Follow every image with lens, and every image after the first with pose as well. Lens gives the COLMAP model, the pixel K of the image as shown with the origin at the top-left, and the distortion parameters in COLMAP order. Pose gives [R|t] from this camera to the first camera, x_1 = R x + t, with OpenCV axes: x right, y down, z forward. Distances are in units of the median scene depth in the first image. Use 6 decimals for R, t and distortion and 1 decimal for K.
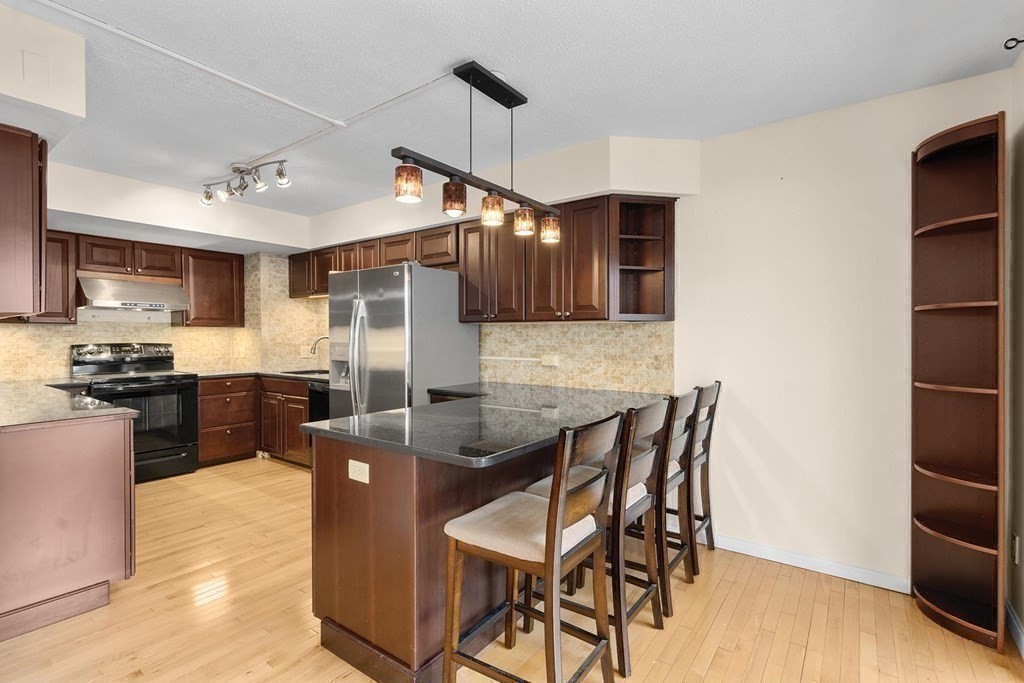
lens RADIAL K [[482.8, 0, 516.4], [0, 482.8, 338.1], [0, 0, 1]] dist [0.006125, 0.001529]
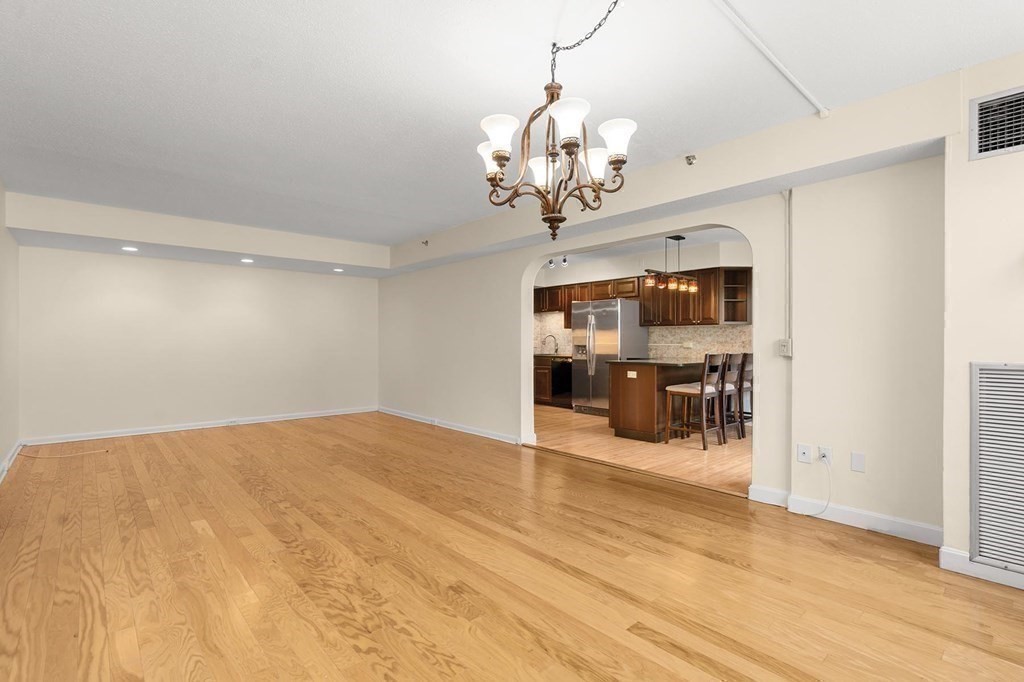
lens RADIAL K [[482.8, 0, 515.5], [0, 482.8, 341.9], [0, 0, 1]] dist [0.006125, 0.001529]
pose [[0.979530, 0.001797, -0.201288, -0.241523], [-0.002862, 0.999983, -0.005004, 0.048143], [0.201276, 0.005478, 0.979519, -1.180462]]
